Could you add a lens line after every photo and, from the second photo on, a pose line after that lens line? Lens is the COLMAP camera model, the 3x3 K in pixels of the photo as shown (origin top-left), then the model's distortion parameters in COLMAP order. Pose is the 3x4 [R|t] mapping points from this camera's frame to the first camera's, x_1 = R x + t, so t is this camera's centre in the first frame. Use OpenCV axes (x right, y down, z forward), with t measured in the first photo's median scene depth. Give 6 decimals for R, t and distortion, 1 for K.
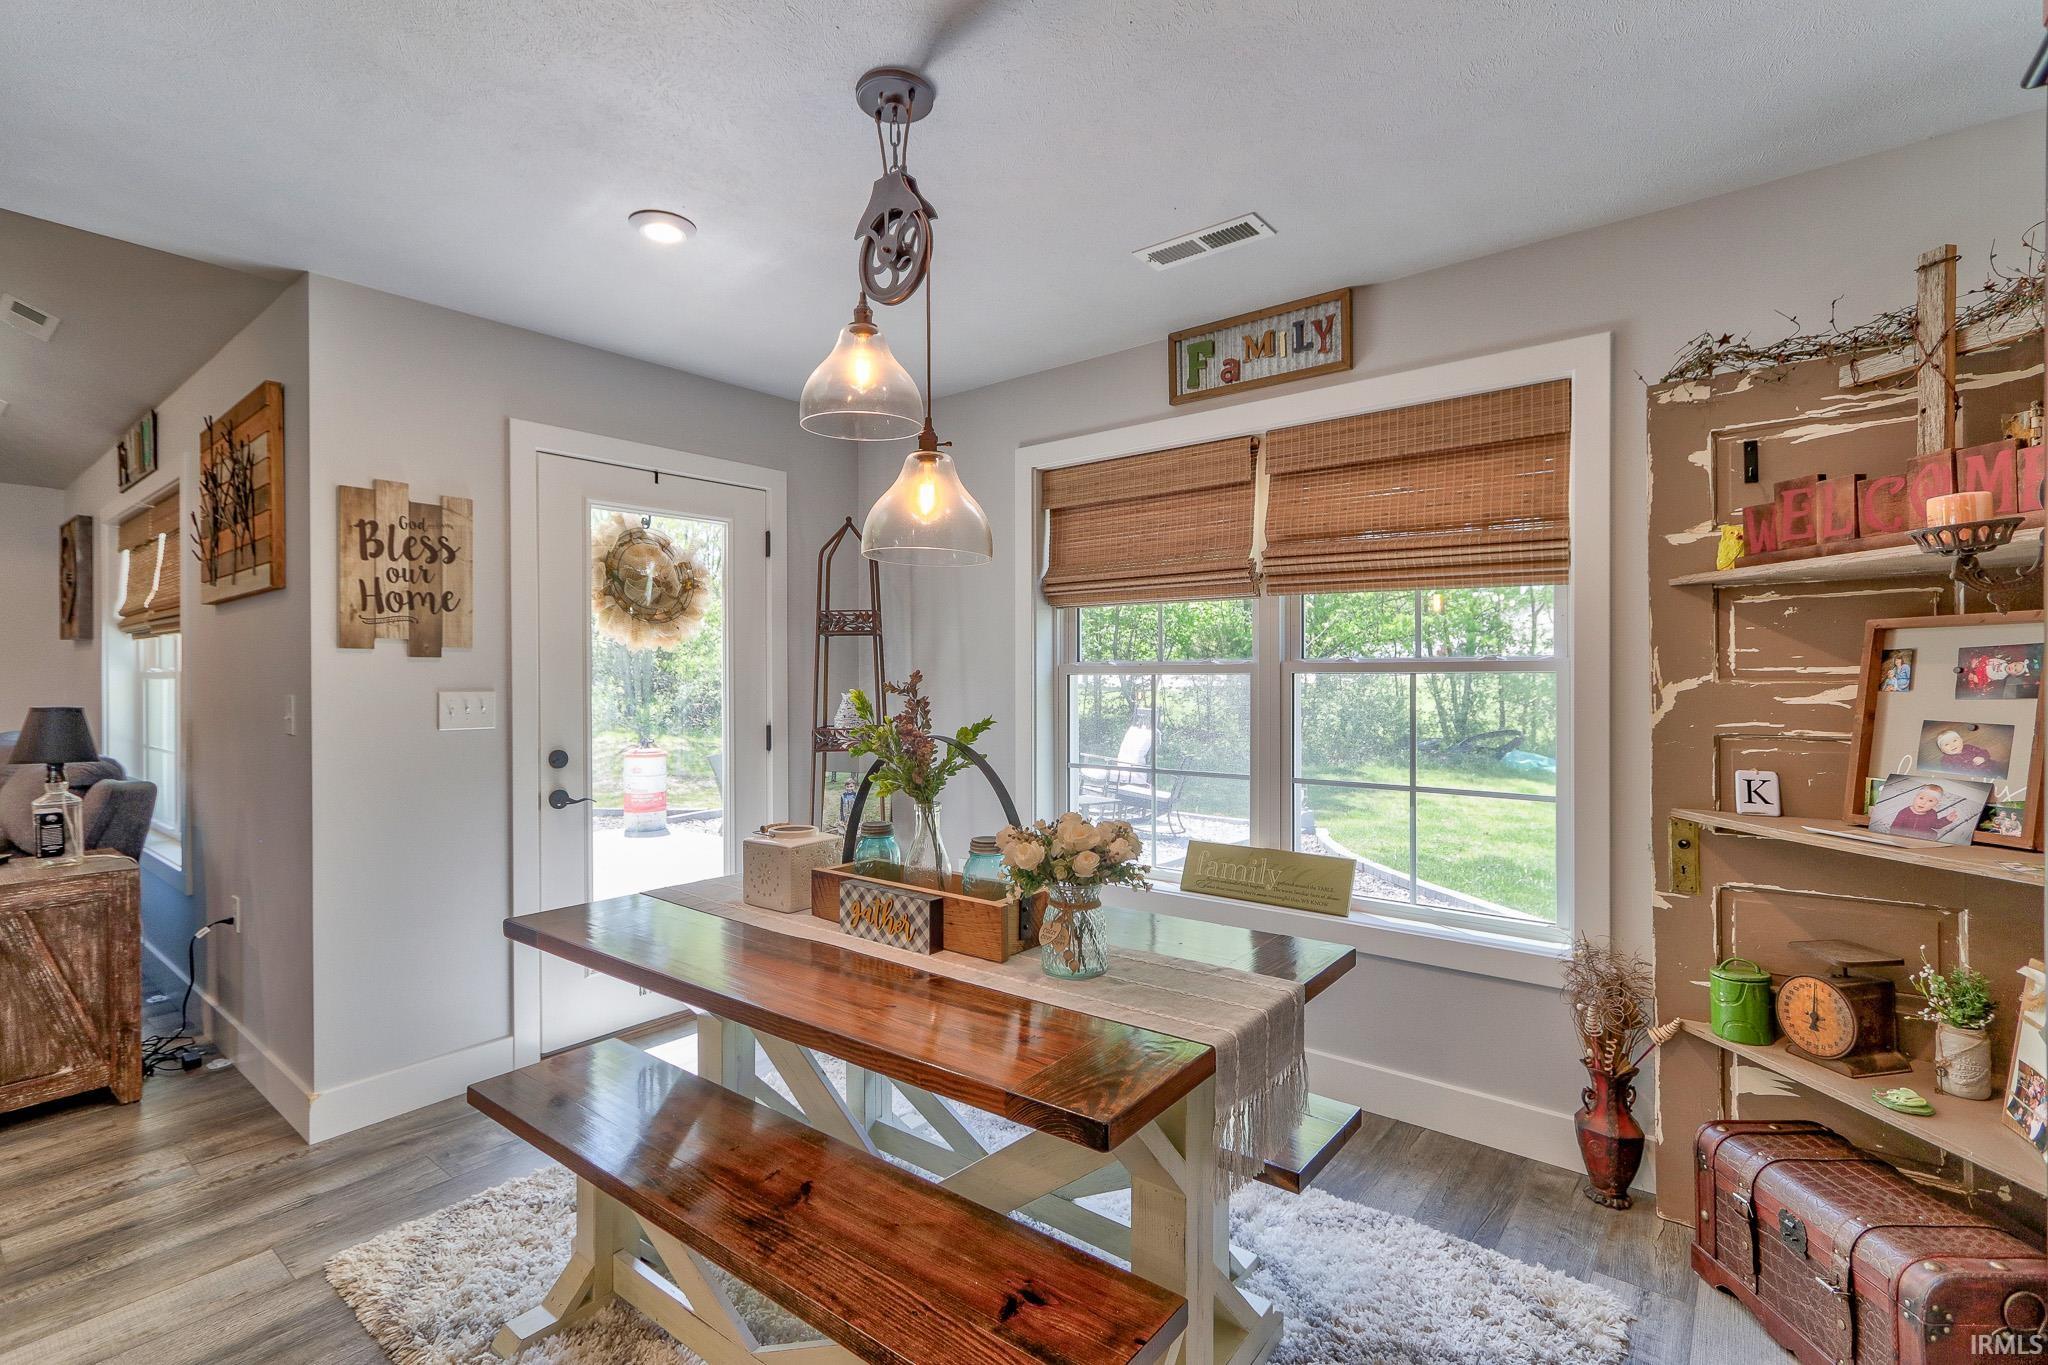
lens RADIAL K [[958.8, 0, 1002.4], [0, 958.8, 682.8], [0, 0, 1]] dist [0.004449, 0.002033]
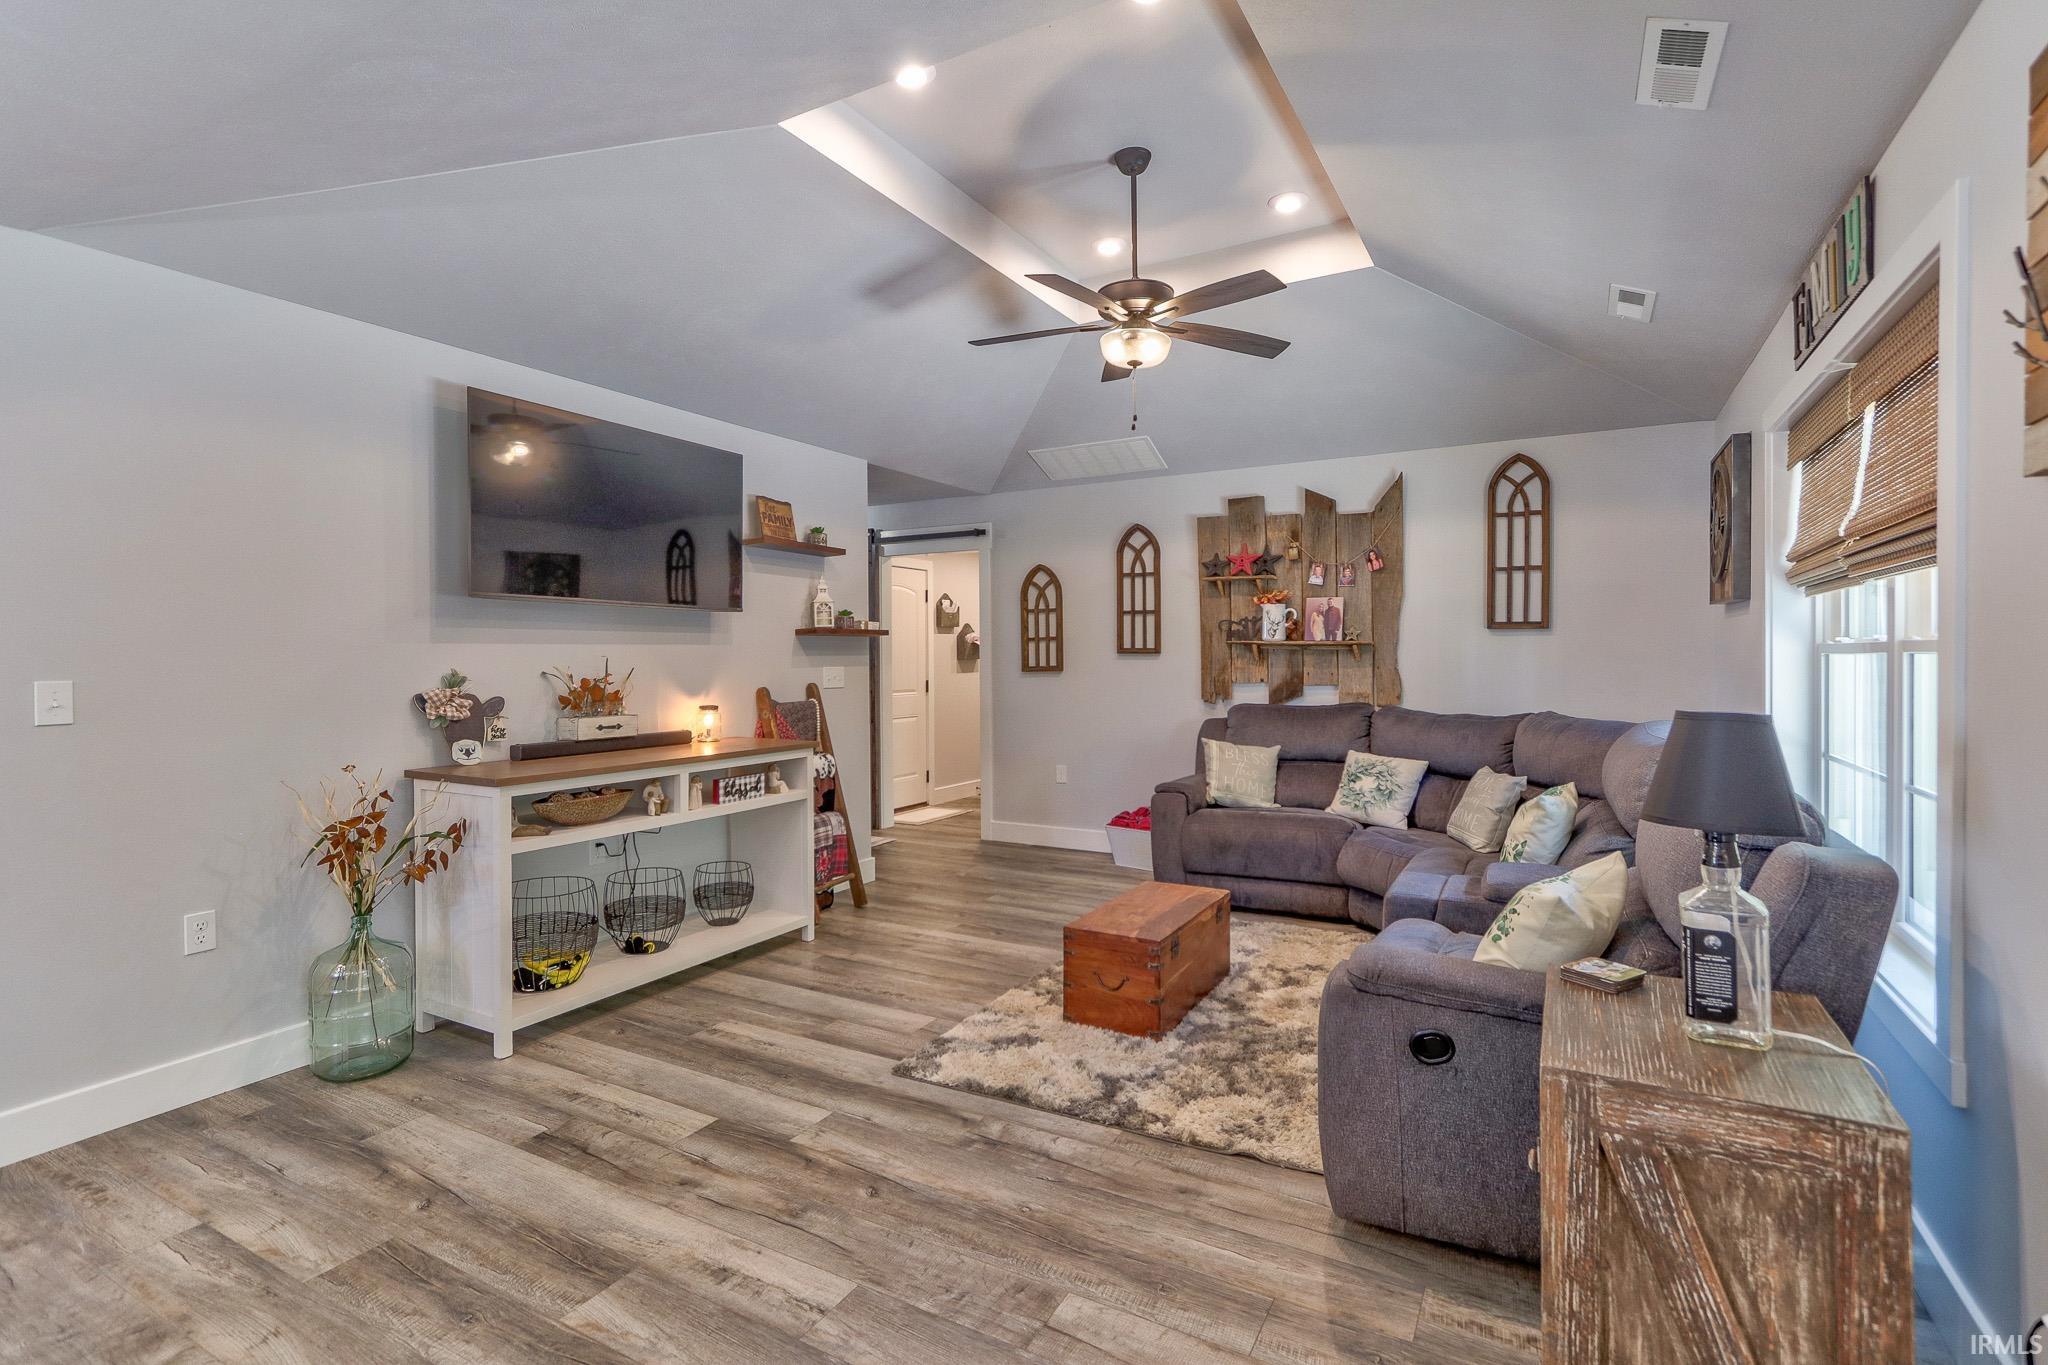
lens RADIAL K [[958.8, 0, 1015.4], [0, 958.8, 667.2], [0, 0, 1]] dist [0.004449, 0.002033]
pose [[0.177574, 0.009143, -0.984065, -0.409363], [-0.000431, 0.999957, 0.009213, -0.000875], [0.984107, -0.001212, 0.177571, 0.406779]]
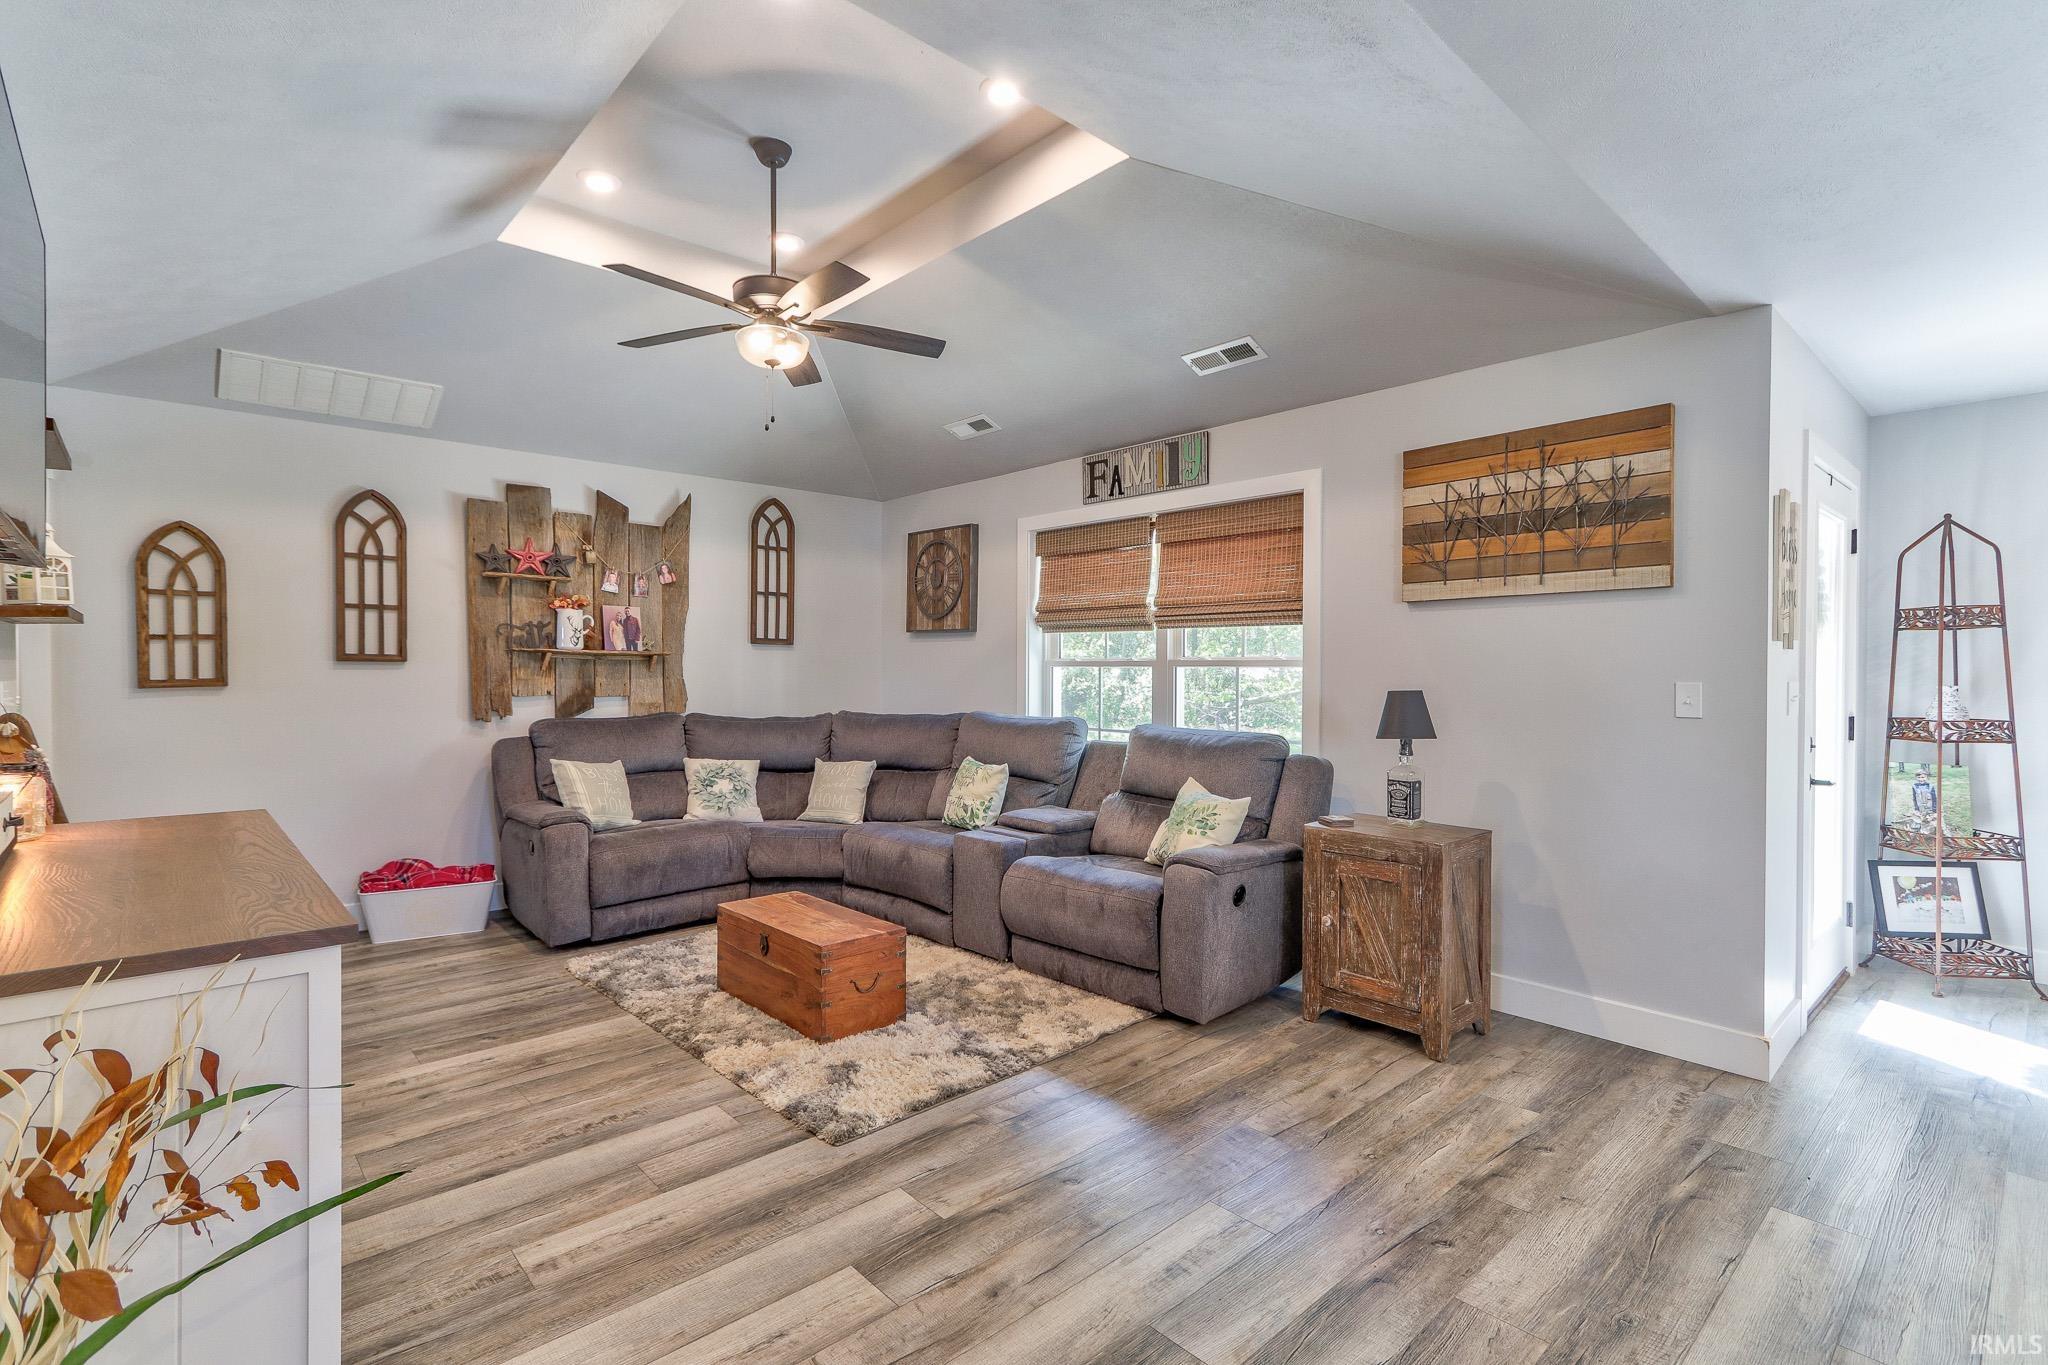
lens RADIAL K [[958.8, 0, 1032.3], [0, 958.8, 682.6], [0, 0, 1]] dist [0.004449, 0.002033]
pose [[0.990511, 0.003598, -0.137384, -0.924372], [-0.002046, 0.999932, 0.011440, 0.001830], [0.137415, -0.011051, 0.990452, -0.157988]]
